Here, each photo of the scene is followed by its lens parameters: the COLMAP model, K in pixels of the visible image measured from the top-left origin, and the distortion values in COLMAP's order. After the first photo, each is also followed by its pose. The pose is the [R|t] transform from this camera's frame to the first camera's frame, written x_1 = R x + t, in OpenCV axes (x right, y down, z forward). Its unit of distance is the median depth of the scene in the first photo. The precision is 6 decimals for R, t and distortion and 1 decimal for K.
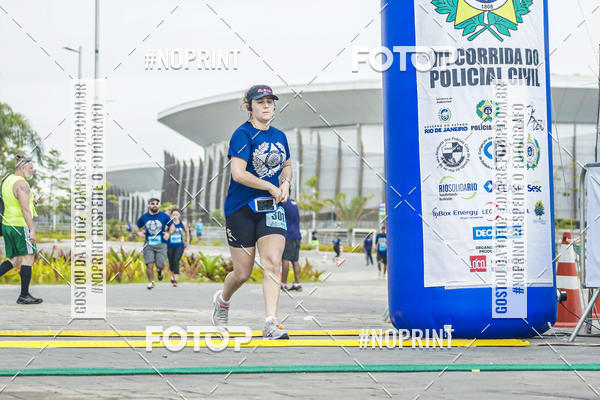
lens RADIAL K [[3718.7, 0, 192.7], [0, 3718.7, 200.1], [0, 0, 1]] dist [0.709006, -19.180885]
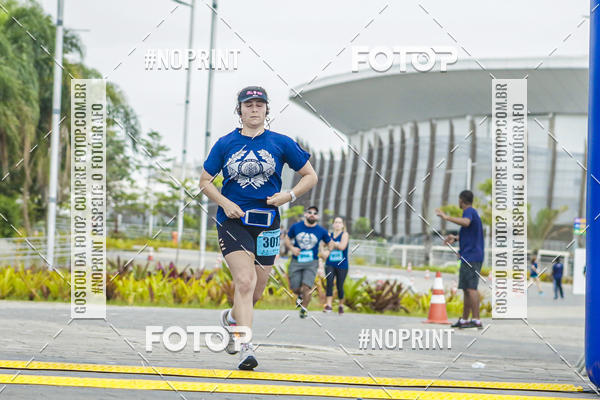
lens RADIAL K [[3577.9, 0, 244.3], [0, 3577.9, 200.7], [0, 0, 1]] dist [0.678858, 11.243263]
pose [[0.998537, 0.040098, -0.036267, 0.008995], [-0.040616, 0.999082, -0.013639, 0.010148], [0.035686, 0.015092, 0.999249, 0.258137]]
